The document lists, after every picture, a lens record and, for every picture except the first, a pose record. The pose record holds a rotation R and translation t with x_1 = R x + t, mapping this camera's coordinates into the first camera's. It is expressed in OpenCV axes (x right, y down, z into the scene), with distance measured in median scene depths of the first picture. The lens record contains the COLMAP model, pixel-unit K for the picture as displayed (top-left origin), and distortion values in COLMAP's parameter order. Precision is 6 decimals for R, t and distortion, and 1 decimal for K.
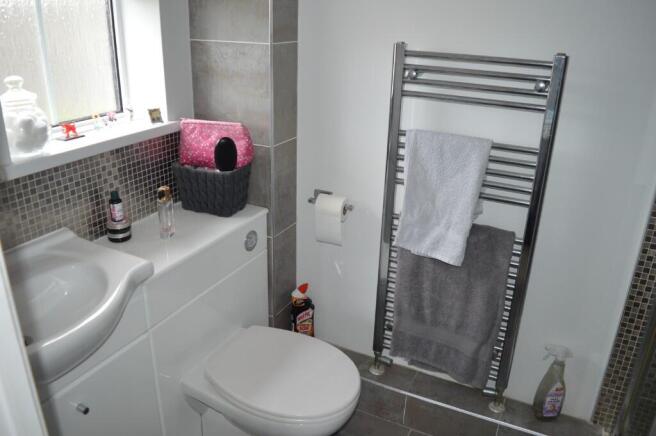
lens RADIAL K [[522.0, 0, 325.1], [0, 522.0, 217.7], [0, 0, 1]] dist [-0.106146, 0.038710]
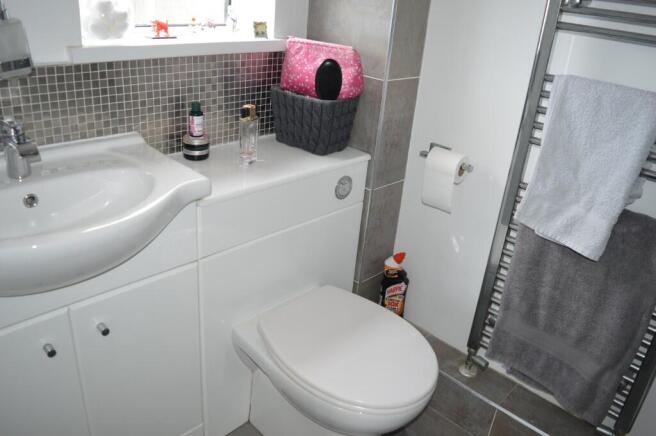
lens RADIAL K [[522.0, 0, 325.1], [0, 522.0, 217.7], [0, 0, 1]] dist [-0.106146, 0.038710]
pose [[0.952071, 0.174084, -0.251506, 0.054259], [-0.165792, 0.984683, 0.053963, 0.053387], [0.257048, -0.009679, 0.966350, 0.169023]]
